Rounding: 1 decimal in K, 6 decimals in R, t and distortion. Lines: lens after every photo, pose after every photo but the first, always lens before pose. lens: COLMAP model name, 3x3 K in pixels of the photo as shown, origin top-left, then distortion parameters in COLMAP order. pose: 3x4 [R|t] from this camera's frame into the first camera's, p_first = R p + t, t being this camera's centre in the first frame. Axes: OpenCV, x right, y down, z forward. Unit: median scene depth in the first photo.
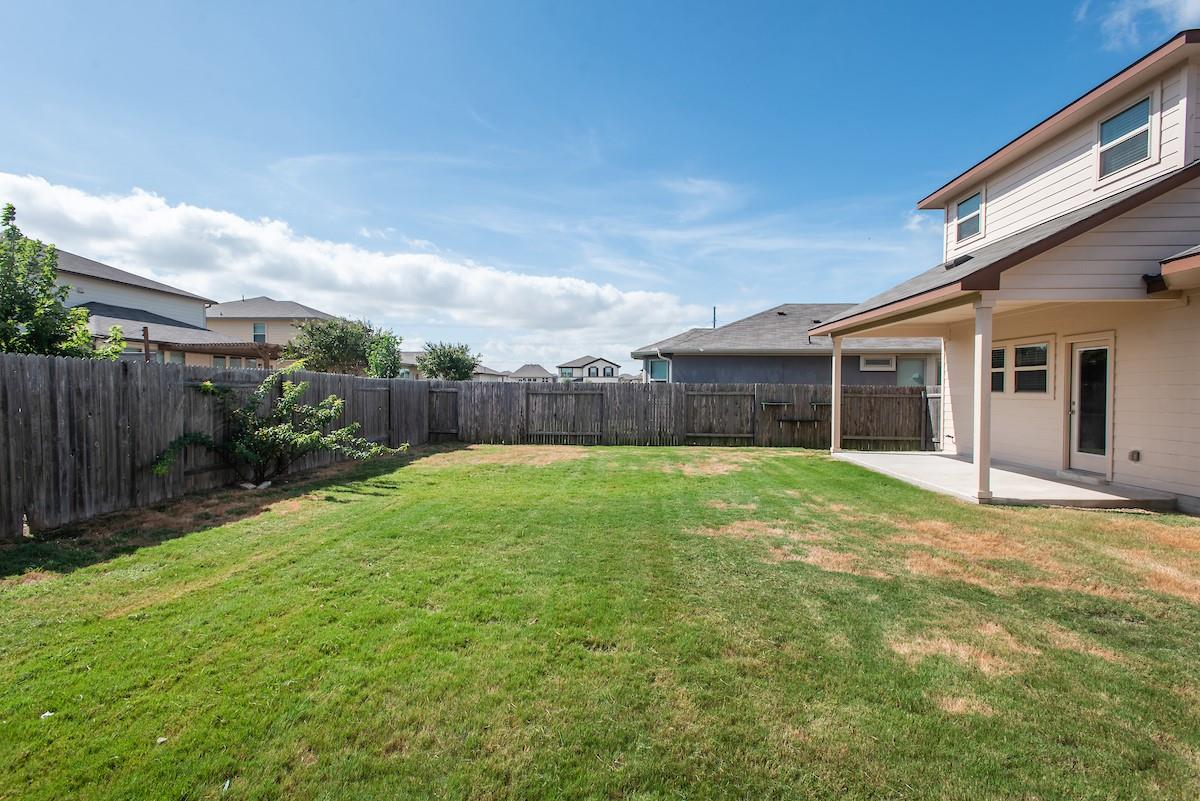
lens RADIAL K [[557.8, 0, 593.1], [0, 557.8, 400.2], [0, 0, 1]] dist [0.012221, -0.001682]
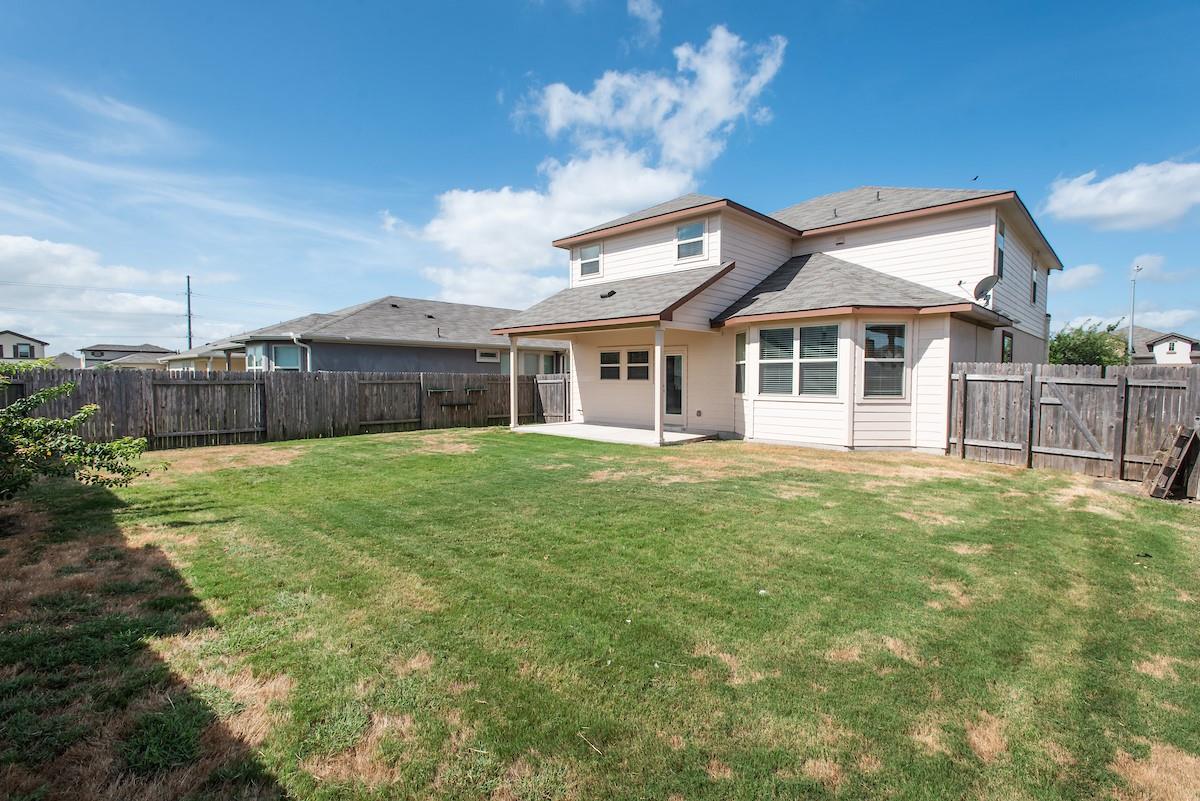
lens RADIAL K [[557.8, 0, 593.1], [0, 557.8, 400.2], [0, 0, 1]] dist [0.012221, -0.001682]
pose [[0.650437, -0.036388, 0.758688, -0.425833], [0.017152, 0.999301, 0.033224, -0.008153], [-0.759367, -0.008598, 0.650606, 0.036418]]
